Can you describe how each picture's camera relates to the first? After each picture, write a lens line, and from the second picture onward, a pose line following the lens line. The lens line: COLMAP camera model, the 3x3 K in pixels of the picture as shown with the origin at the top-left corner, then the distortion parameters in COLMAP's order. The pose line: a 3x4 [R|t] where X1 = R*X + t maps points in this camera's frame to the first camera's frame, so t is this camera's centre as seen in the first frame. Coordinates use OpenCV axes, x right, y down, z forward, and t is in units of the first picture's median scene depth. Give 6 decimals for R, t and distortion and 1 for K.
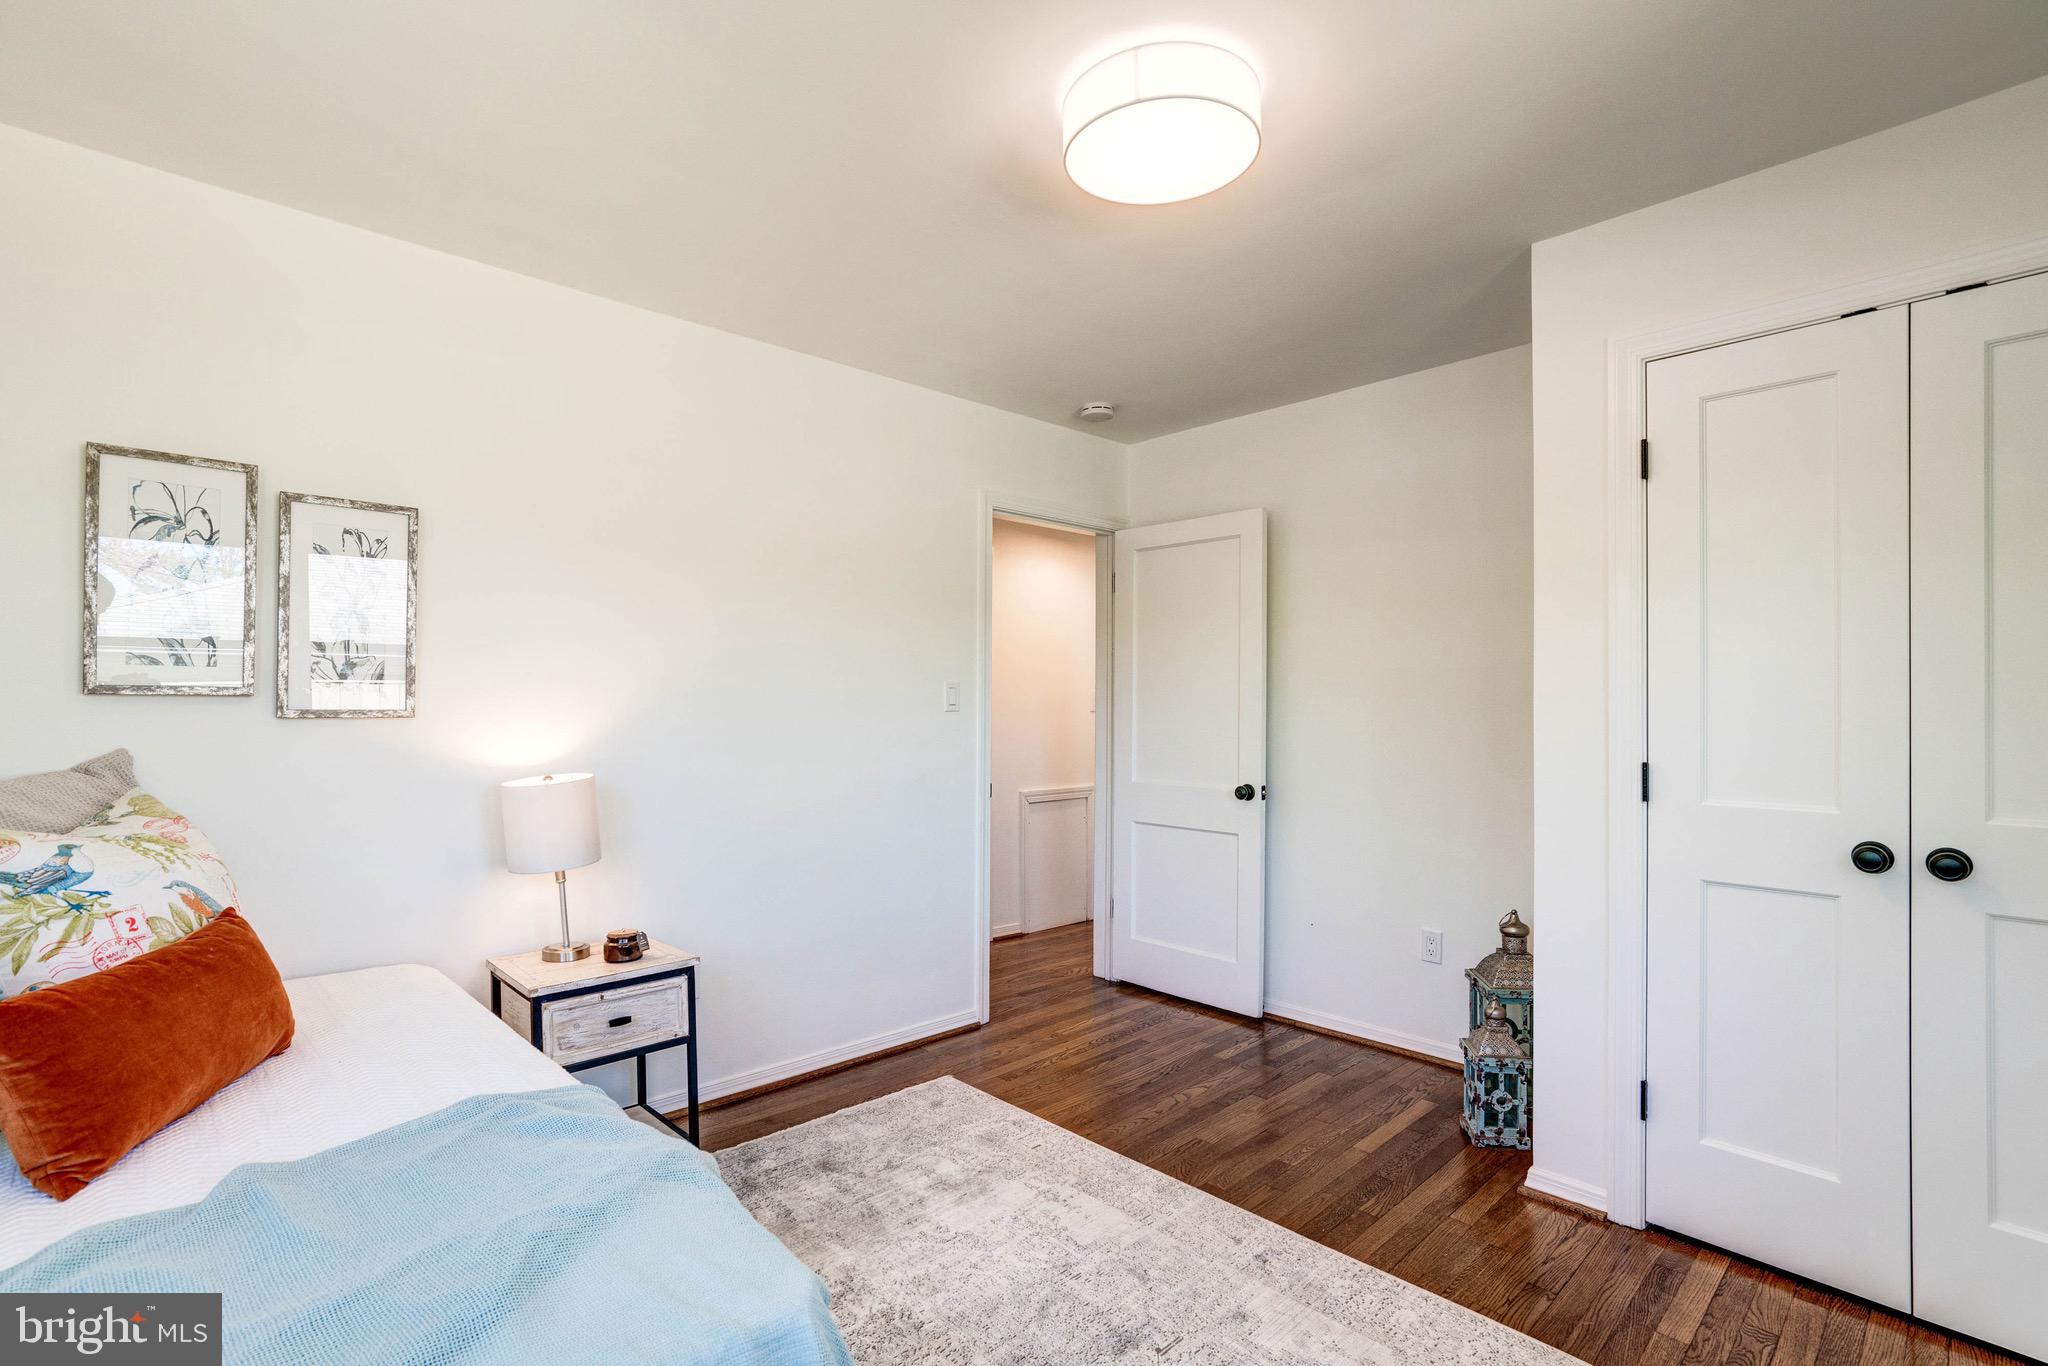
lens RADIAL K [[950.9, 0, 1025.3], [0, 950.9, 695.8], [0, 0, 1]] dist [-0.043874, 0.020711]
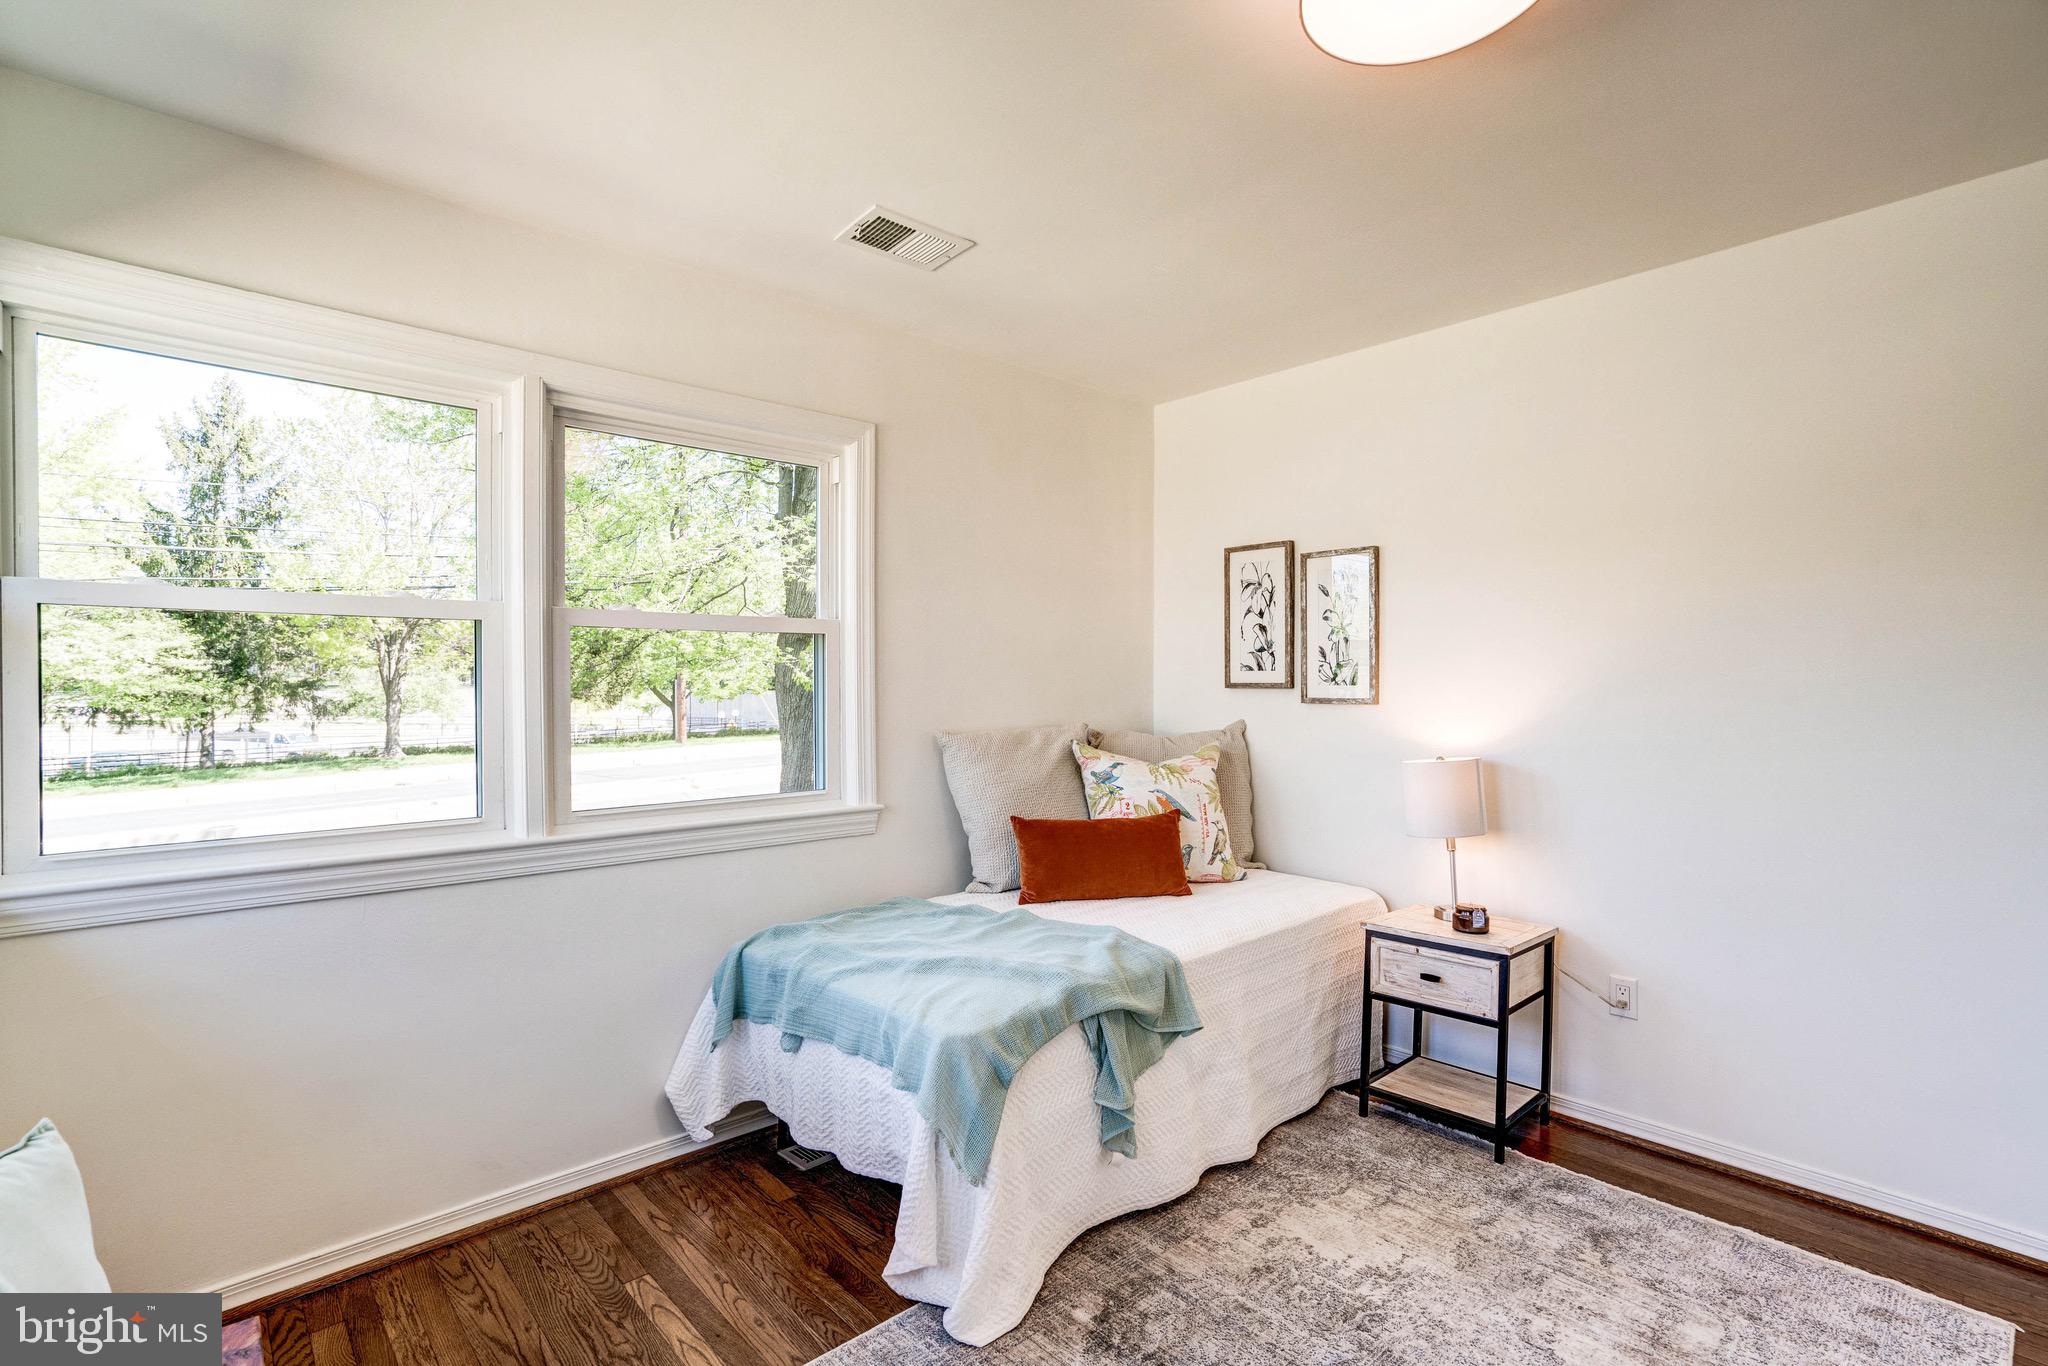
lens RADIAL K [[950.9, 0, 1025.3], [0, 950.9, 695.8], [0, 0, 1]] dist [-0.043874, 0.020711]
pose [[-0.021875, 0.001360, -0.999760, 0.715301], [0.008990, 0.999959, 0.001164, 0.005591], [0.999720, -0.008962, -0.021886, 0.559441]]
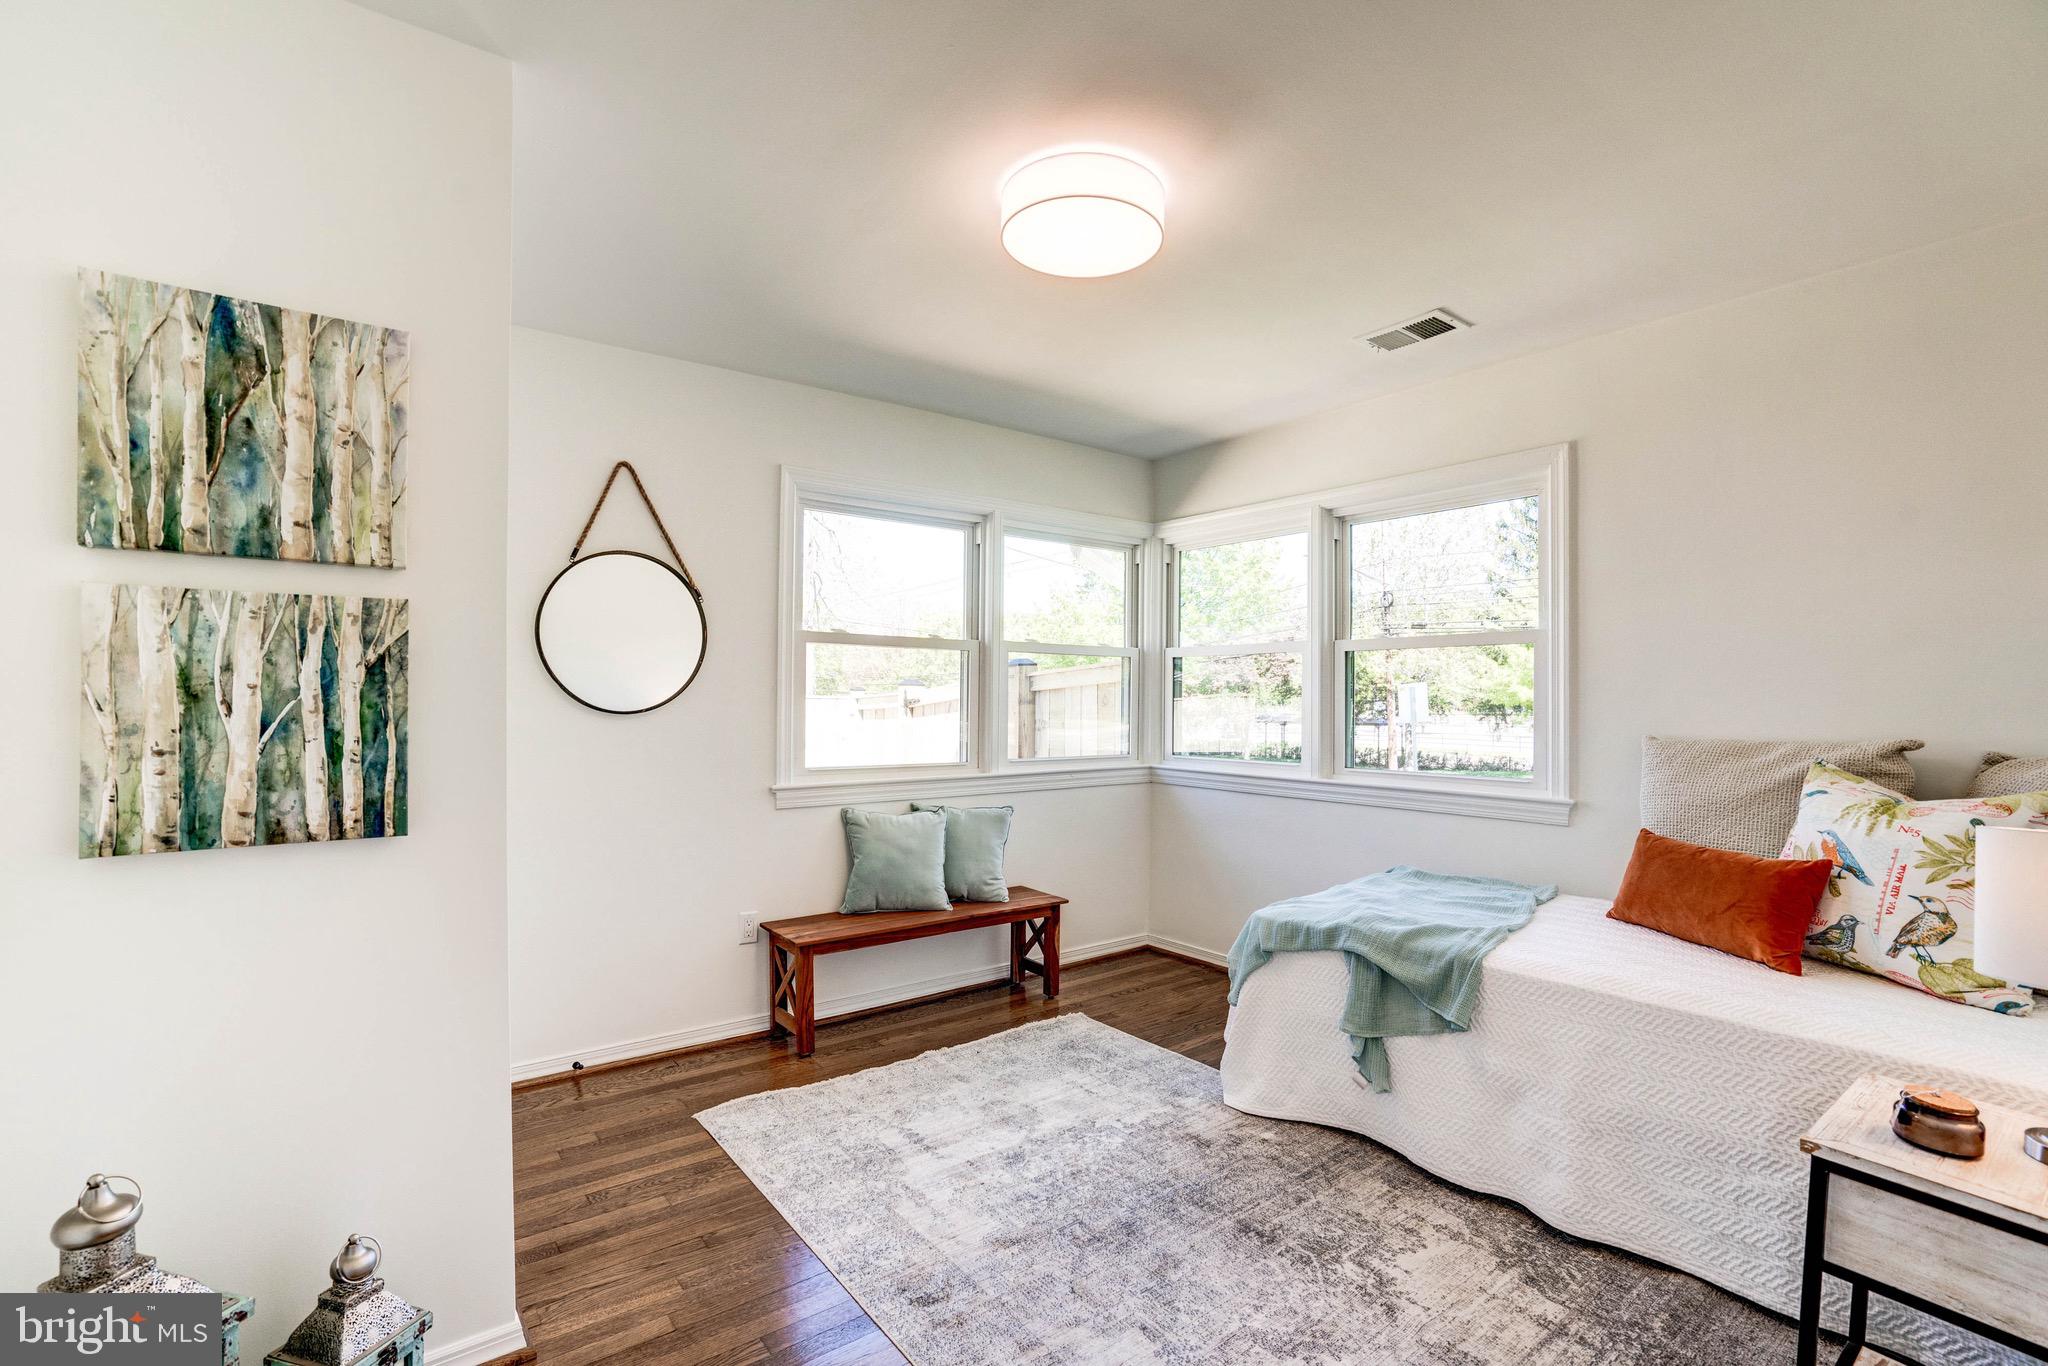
lens RADIAL K [[950.9, 0, 1025.3], [0, 950.9, 695.8], [0, 0, 1]] dist [-0.043874, 0.020711]
pose [[-0.994576, -0.008203, 0.103693, 0.074747], [-0.008295, 0.999965, -0.000463, 0.010820], [-0.103686, -0.001321, -0.994609, 1.768117]]
